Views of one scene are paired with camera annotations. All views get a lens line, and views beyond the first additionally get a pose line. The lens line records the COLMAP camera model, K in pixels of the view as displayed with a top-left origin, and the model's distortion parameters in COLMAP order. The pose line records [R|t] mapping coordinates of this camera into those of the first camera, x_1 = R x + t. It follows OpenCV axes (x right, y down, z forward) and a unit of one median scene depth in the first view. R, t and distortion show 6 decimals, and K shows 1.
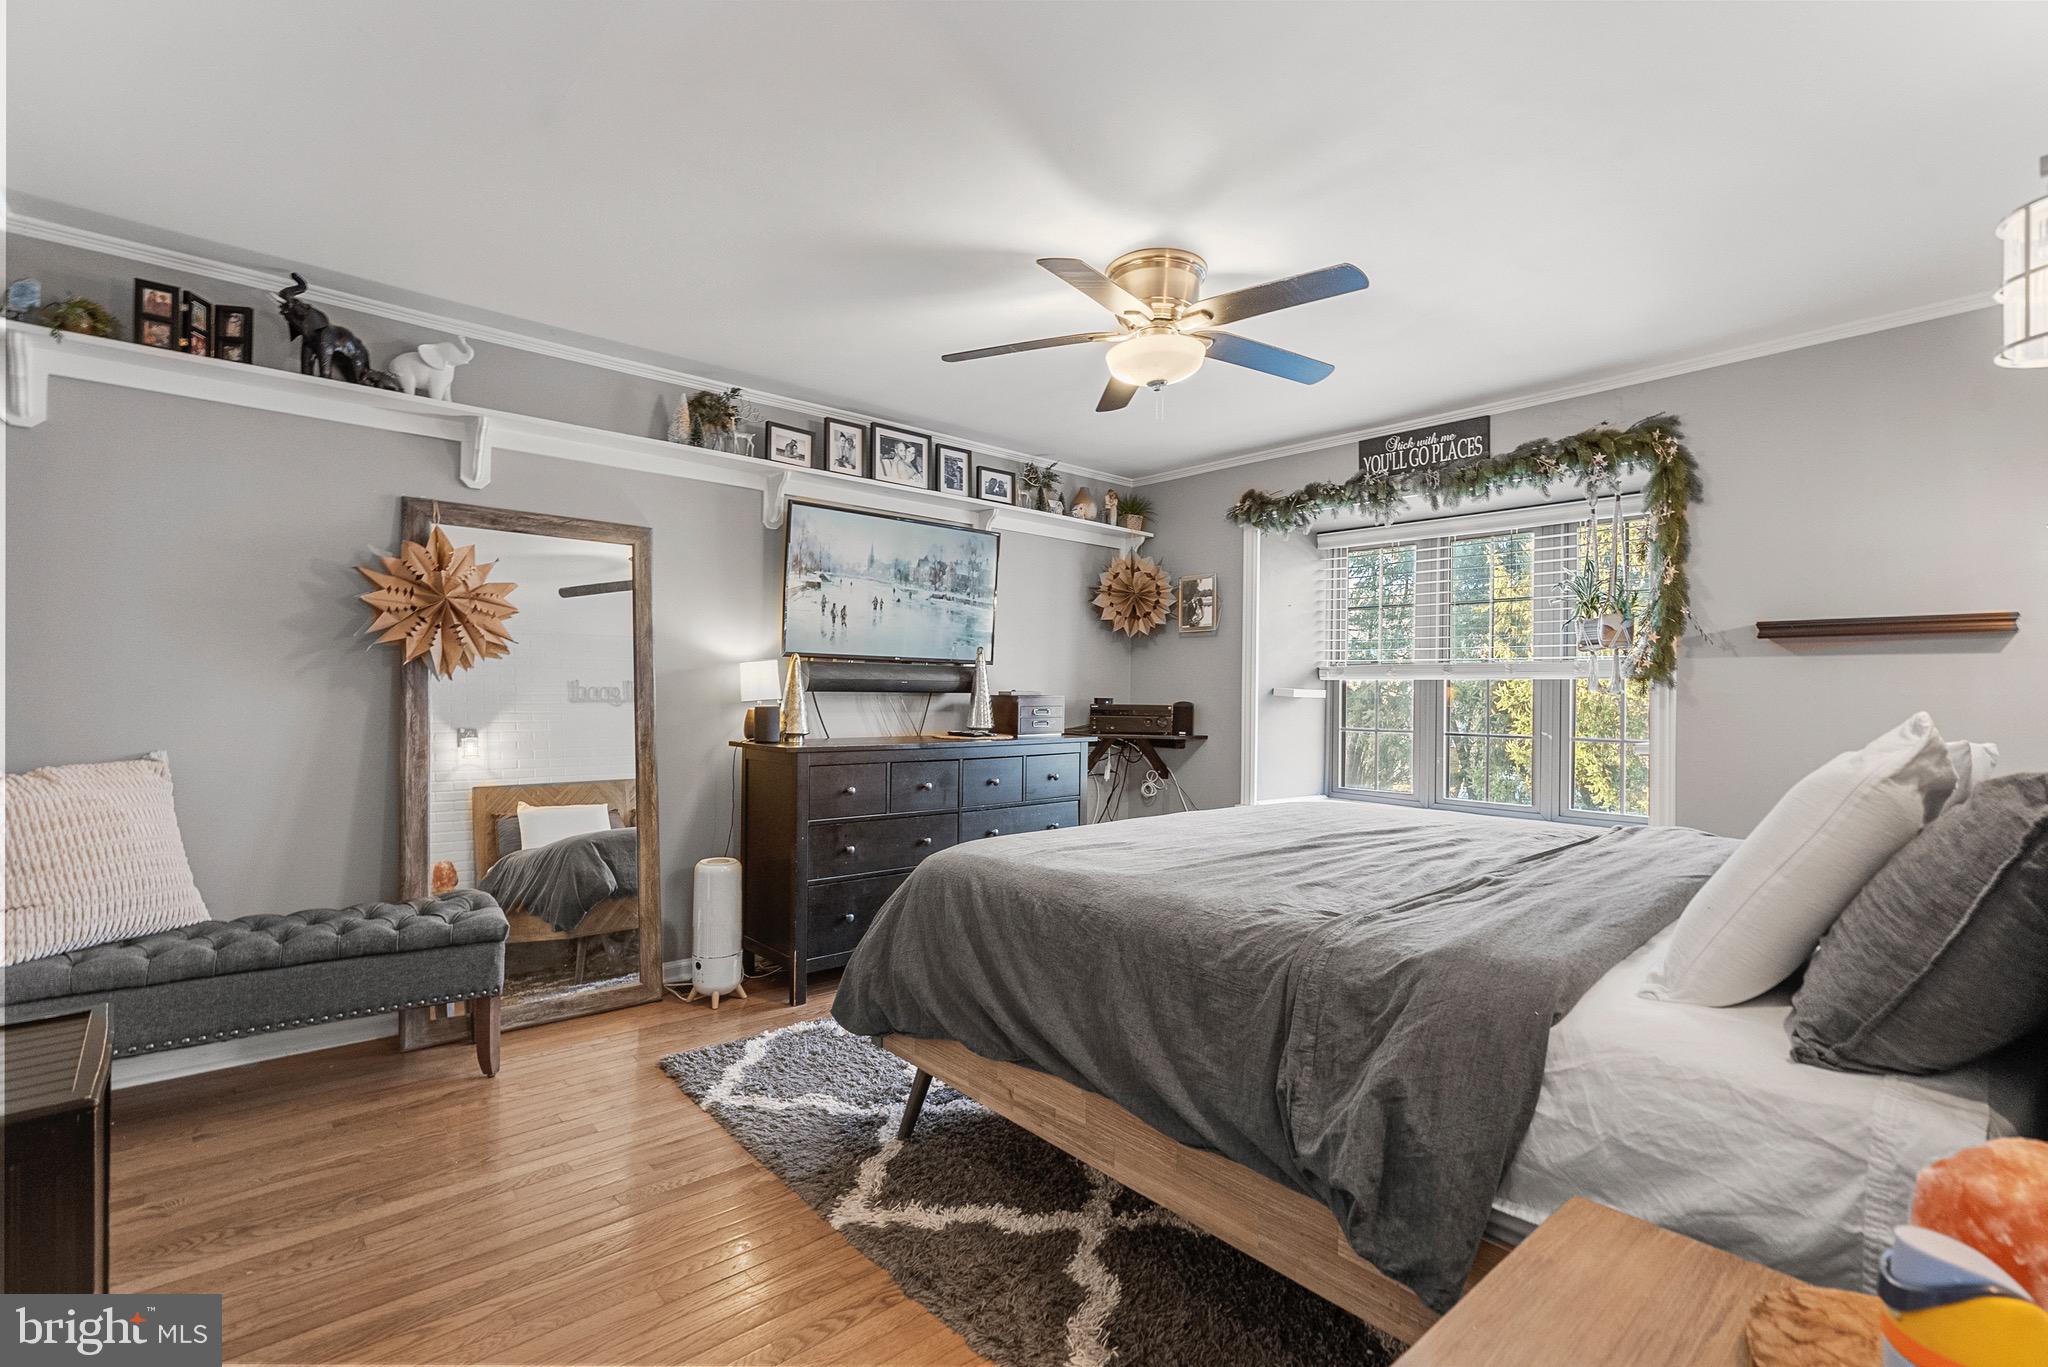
lens RADIAL K [[937.2, 0, 1040.5], [0, 937.2, 679.1], [0, 0, 1]] dist [-0.015285, 0.006940]
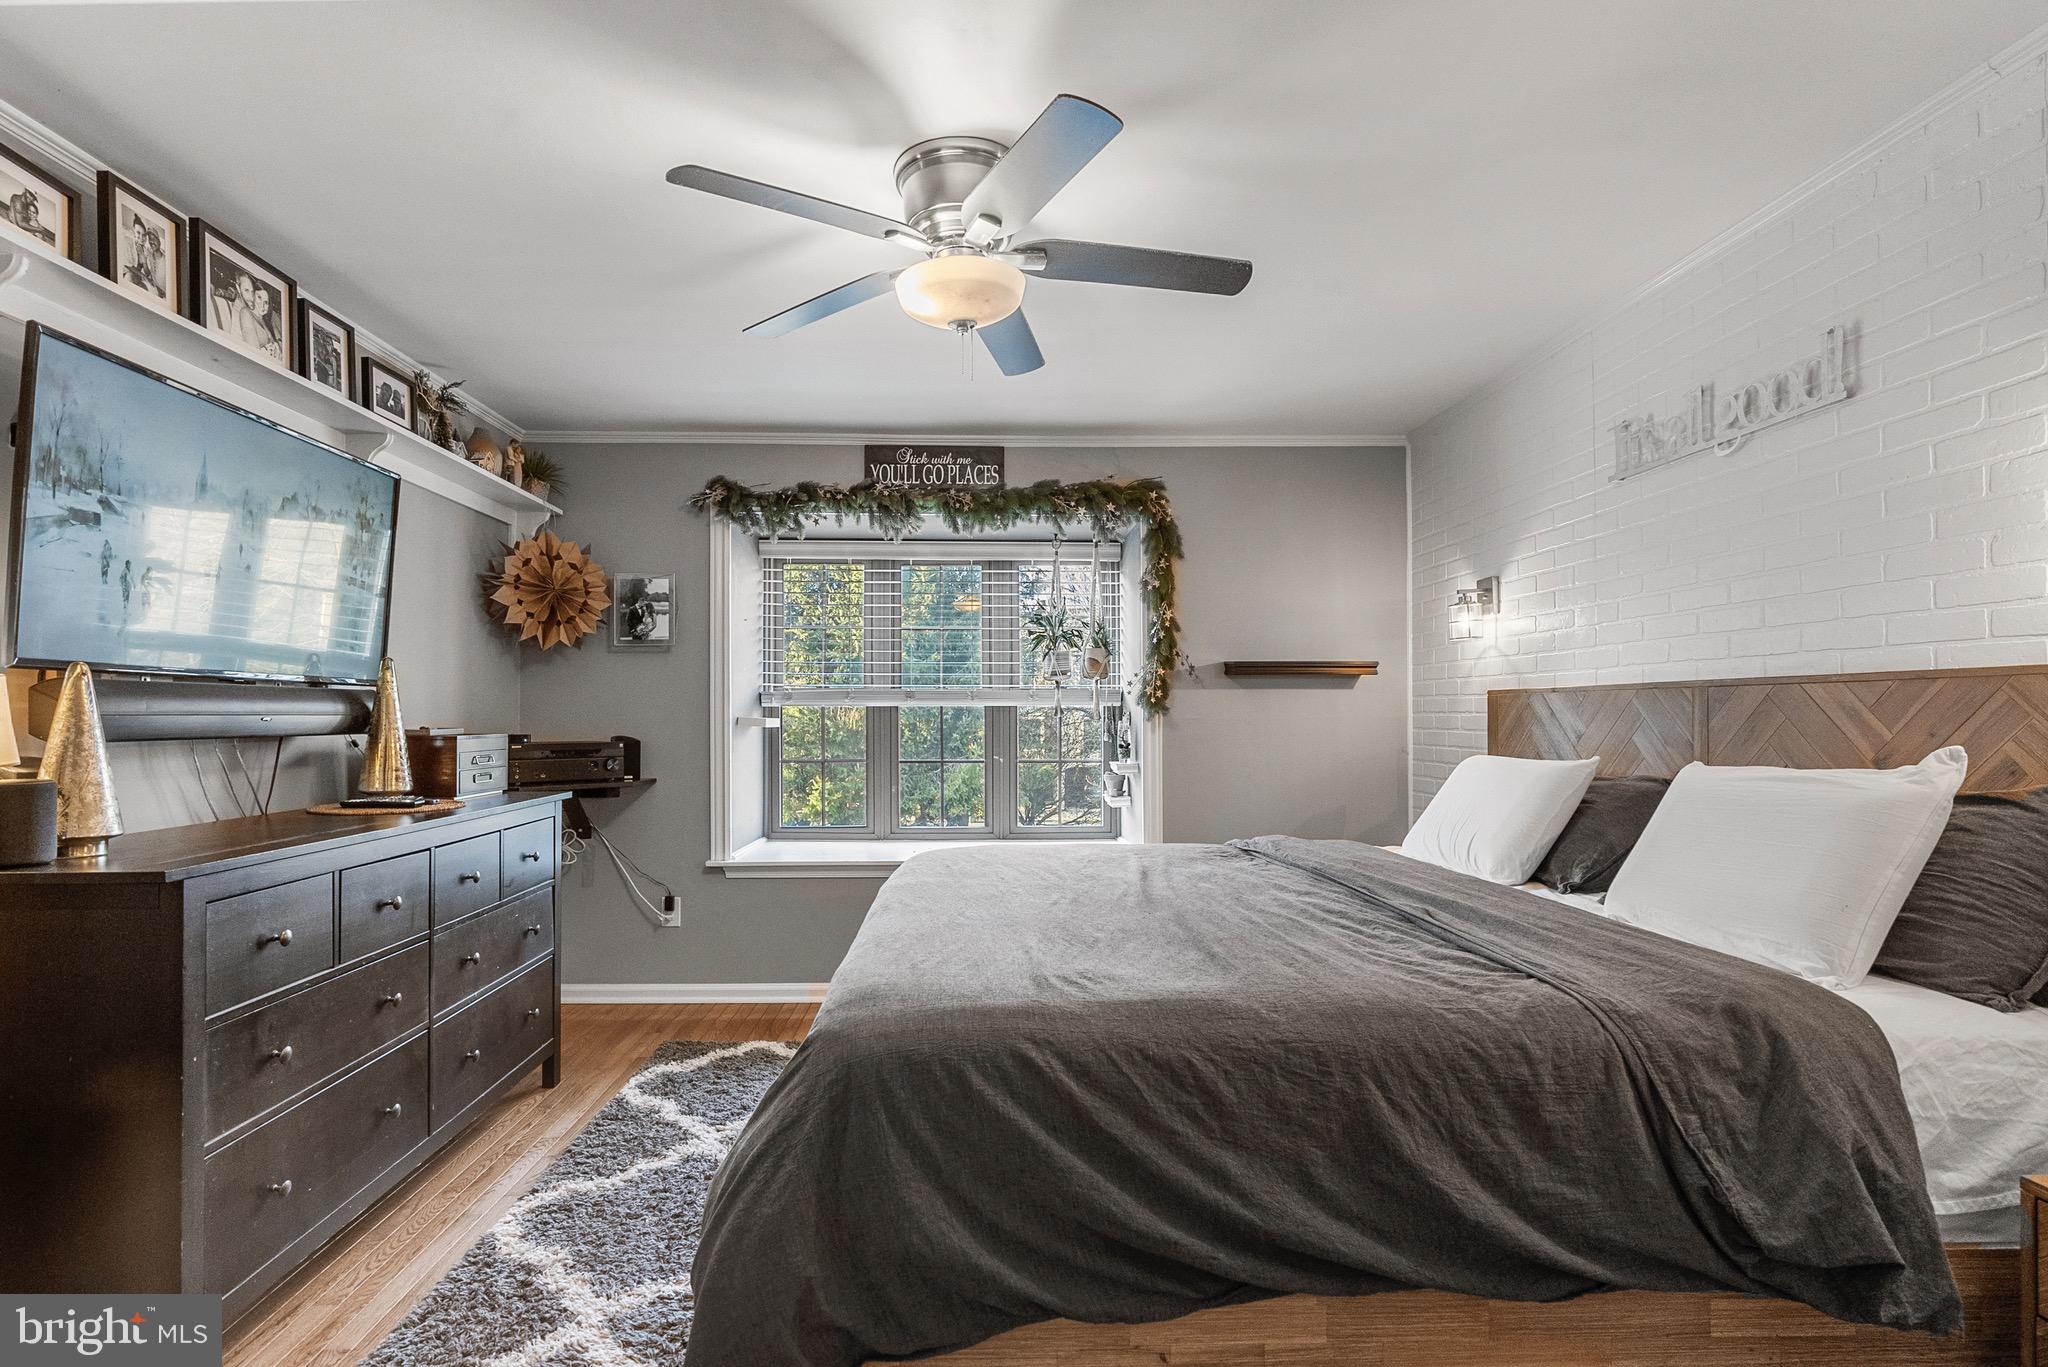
lens RADIAL K [[942.9, 0, 1006.4], [0, 942.9, 706.5], [0, 0, 1]] dist [-0.014202, 0.005086]
pose [[0.638169, -0.007288, 0.769862, -0.293068], [-0.000007, 0.999955, 0.009472, -0.009186], [-0.769896, -0.006050, 0.638140, 0.323300]]
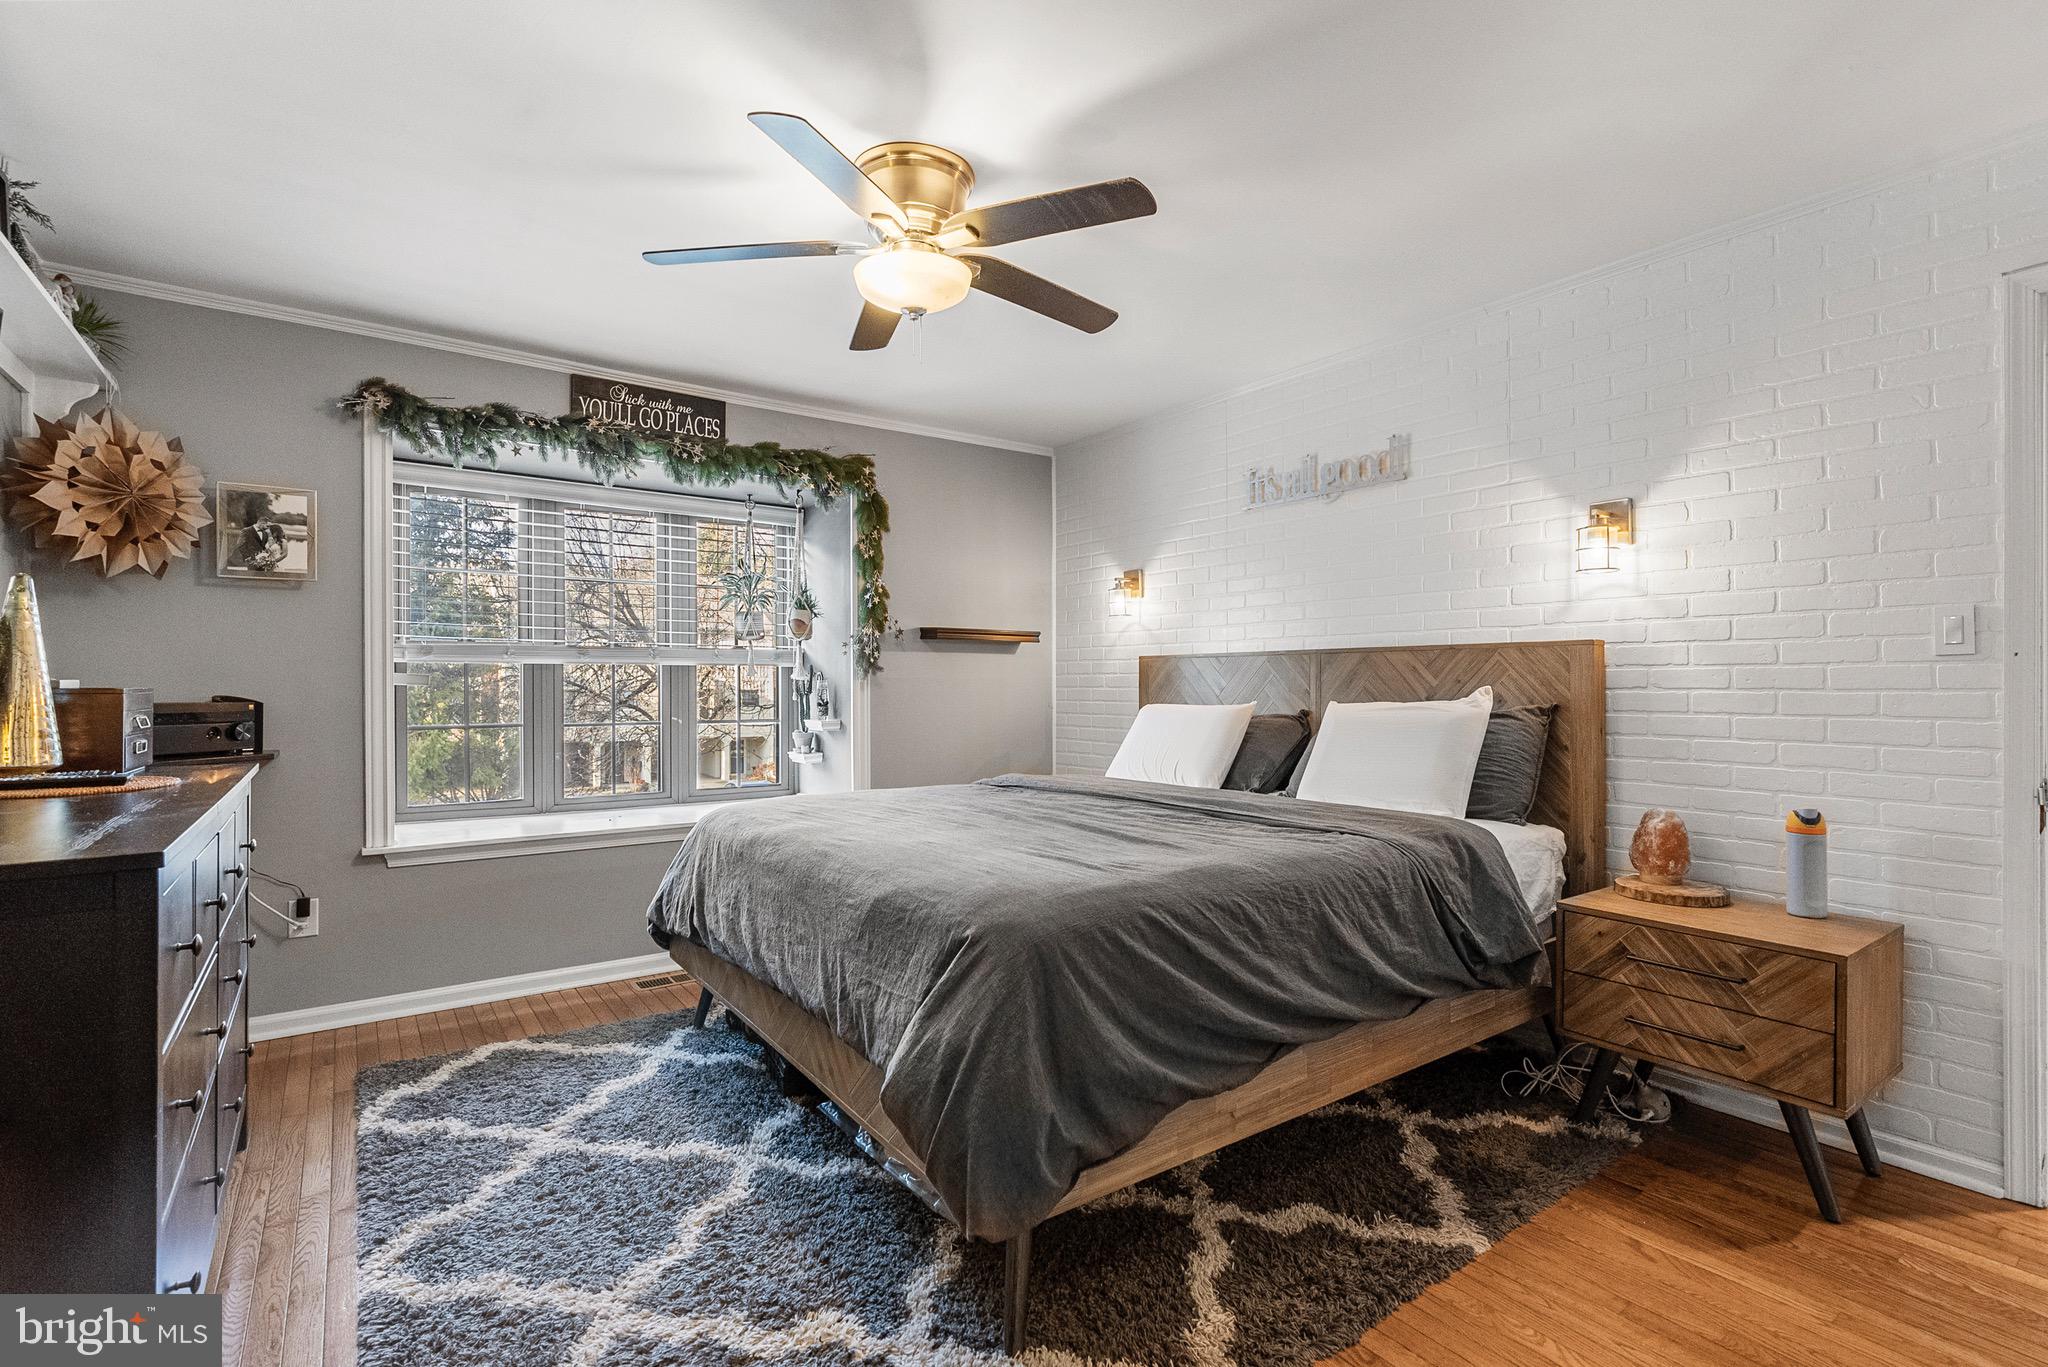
lens RADIAL K [[937.2, 0, 1040.5], [0, 937.2, 679.1], [0, 0, 1]] dist [-0.015285, 0.006940]
pose [[0.085816, -0.005813, 0.996294, -0.468522], [-0.011557, 0.999910, 0.006830, 0.004676], [-0.996244, -0.012100, 0.085742, 0.540938]]
